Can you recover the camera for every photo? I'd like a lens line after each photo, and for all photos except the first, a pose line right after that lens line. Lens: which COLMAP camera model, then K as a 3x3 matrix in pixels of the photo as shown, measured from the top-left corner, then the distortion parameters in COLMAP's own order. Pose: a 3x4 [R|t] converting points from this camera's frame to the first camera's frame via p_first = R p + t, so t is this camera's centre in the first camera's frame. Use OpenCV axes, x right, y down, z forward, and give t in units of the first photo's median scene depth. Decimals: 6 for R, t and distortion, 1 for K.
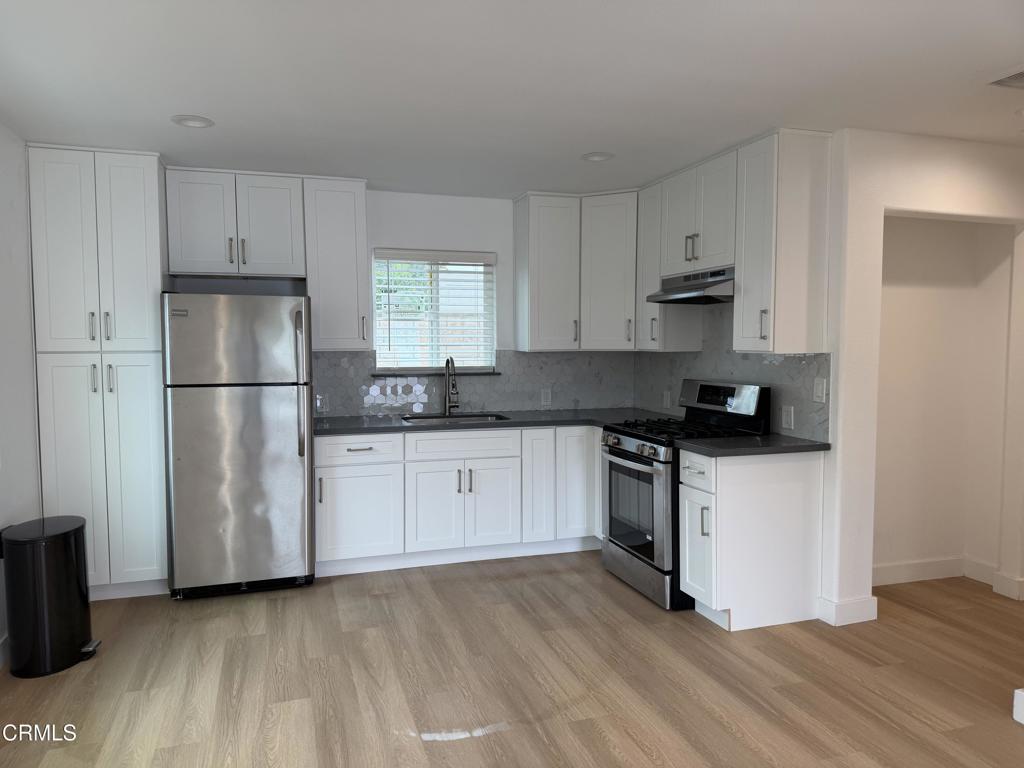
lens RADIAL K [[738.2, 0, 511.2], [0, 738.2, 378.8], [0, 0, 1]] dist [0.045672, -0.071565]
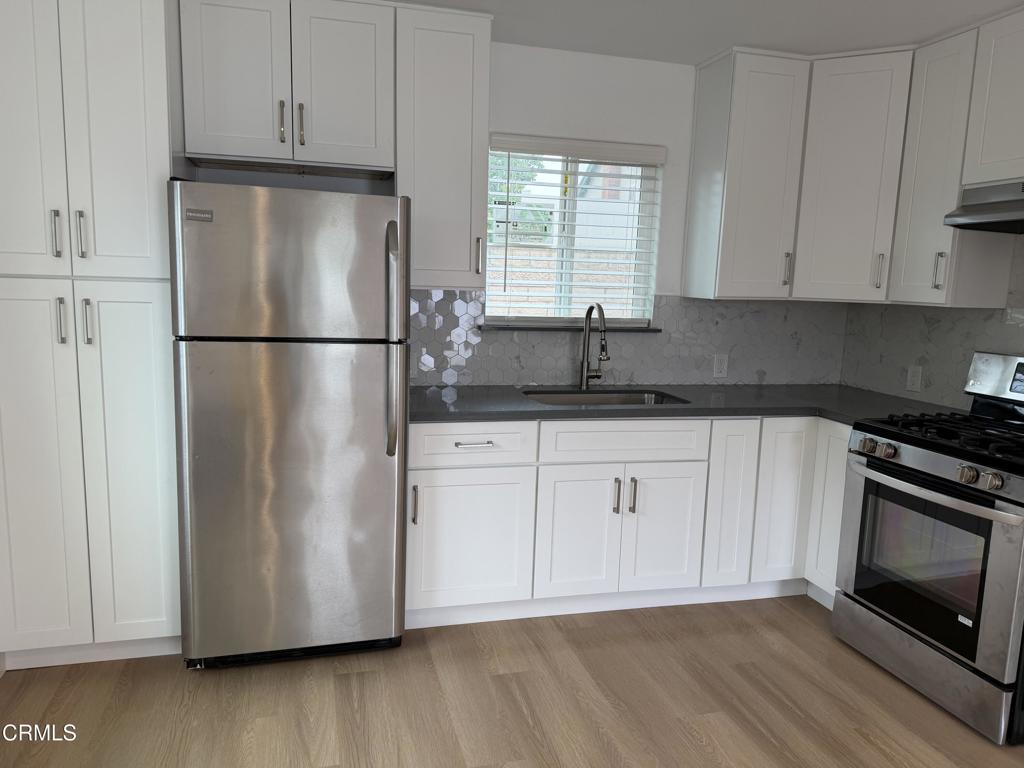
lens RADIAL K [[738.2, 0, 499.2], [0, 738.2, 387.3], [0, 0, 1]] dist [0.045672, -0.071565]
pose [[0.998126, 0.040457, -0.045919, -0.169579], [-0.036163, 0.995215, 0.090776, -0.014305], [0.049372, -0.088946, 0.994812, 0.397874]]
